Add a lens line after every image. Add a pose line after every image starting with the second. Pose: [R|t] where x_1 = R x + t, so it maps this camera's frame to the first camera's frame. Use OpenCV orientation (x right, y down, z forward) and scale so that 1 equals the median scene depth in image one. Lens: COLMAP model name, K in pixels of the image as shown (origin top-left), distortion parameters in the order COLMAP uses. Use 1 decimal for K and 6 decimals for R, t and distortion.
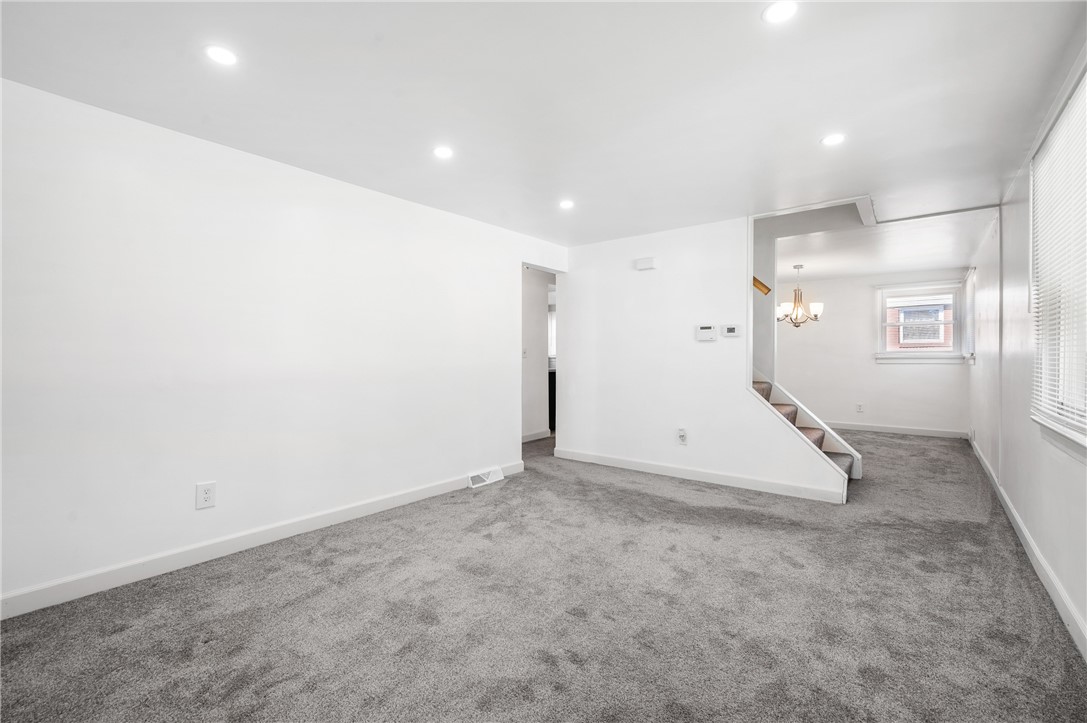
lens RADIAL K [[475.2, 0, 543.5], [0, 475.2, 361.5], [0, 0, 1]] dist [0.001590, 0.000044]
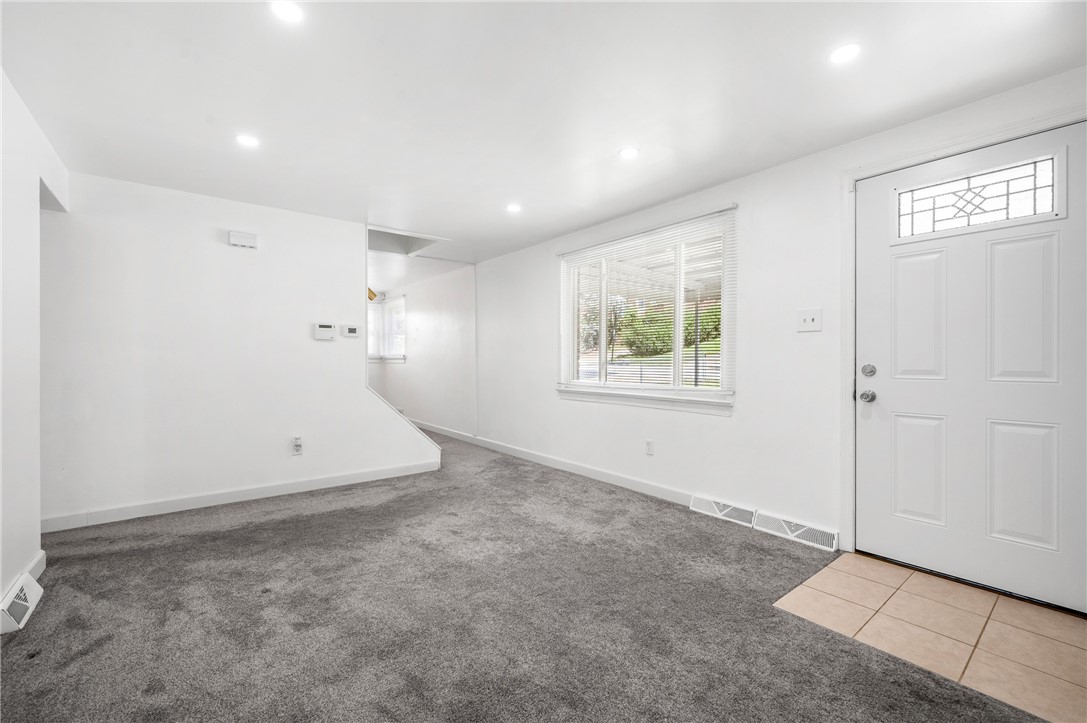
lens RADIAL K [[461.0, 0, 543.5], [0, 461.0, 361.5], [0, 0, 1]] dist [0.001339, -0.000256]
pose [[0.229448, -0.006209, 0.973301, -0.531864], [0.008794, 0.999952, 0.004306, -0.000499], [-0.973281, 0.007571, 0.229492, 0.420349]]
